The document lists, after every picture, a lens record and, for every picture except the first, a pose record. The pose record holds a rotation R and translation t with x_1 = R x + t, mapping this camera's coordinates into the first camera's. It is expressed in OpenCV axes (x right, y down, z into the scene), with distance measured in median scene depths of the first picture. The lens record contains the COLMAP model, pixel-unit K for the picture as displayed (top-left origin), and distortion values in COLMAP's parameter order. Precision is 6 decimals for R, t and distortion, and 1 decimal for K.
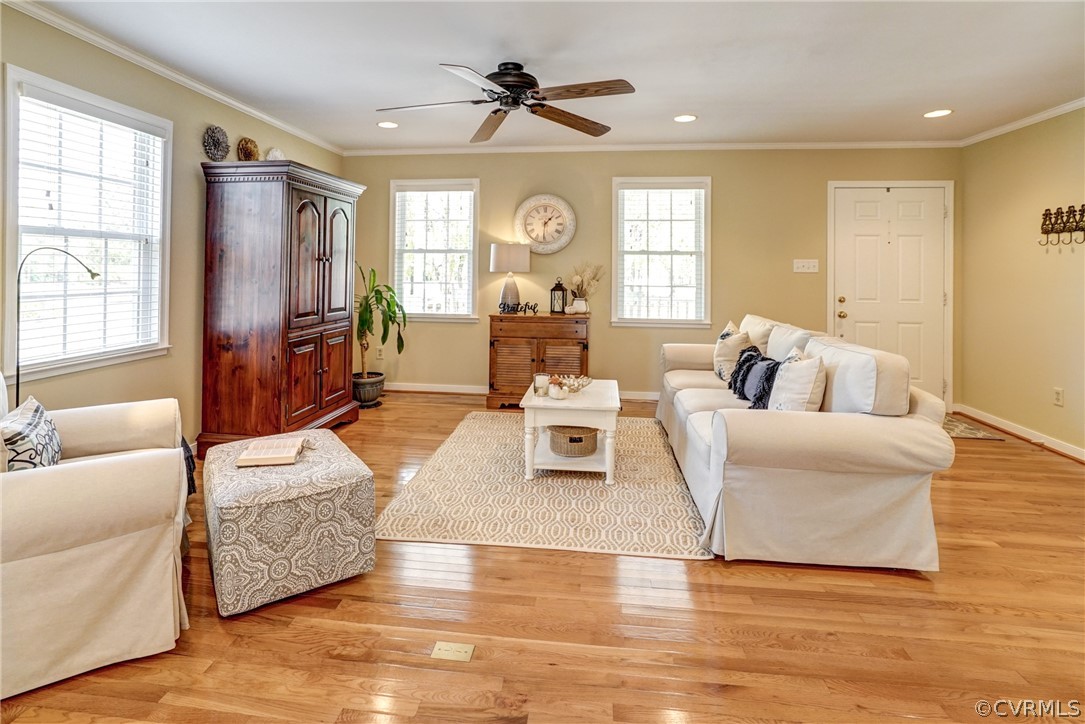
lens RADIAL K [[532.6, 0, 545.8], [0, 532.6, 267.3], [0, 0, 1]] dist [-0.020744, 0.007533]
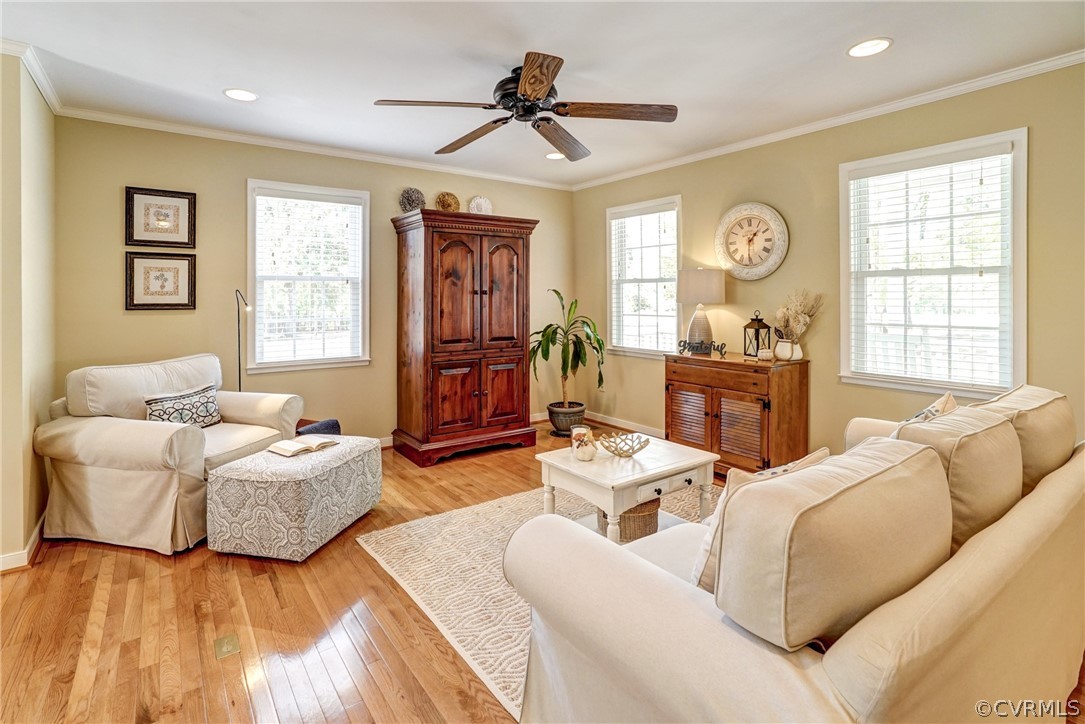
lens RADIAL K [[544.6, 0, 541.1], [0, 544.6, 299.0], [0, 0, 1]] dist [-0.004532, 0.000099]
pose [[0.668183, -0.005369, -0.743977, 0.580572], [0.008707, 0.999962, 0.000603, -0.001253], [0.743946, -0.006881, 0.668204, 0.375747]]
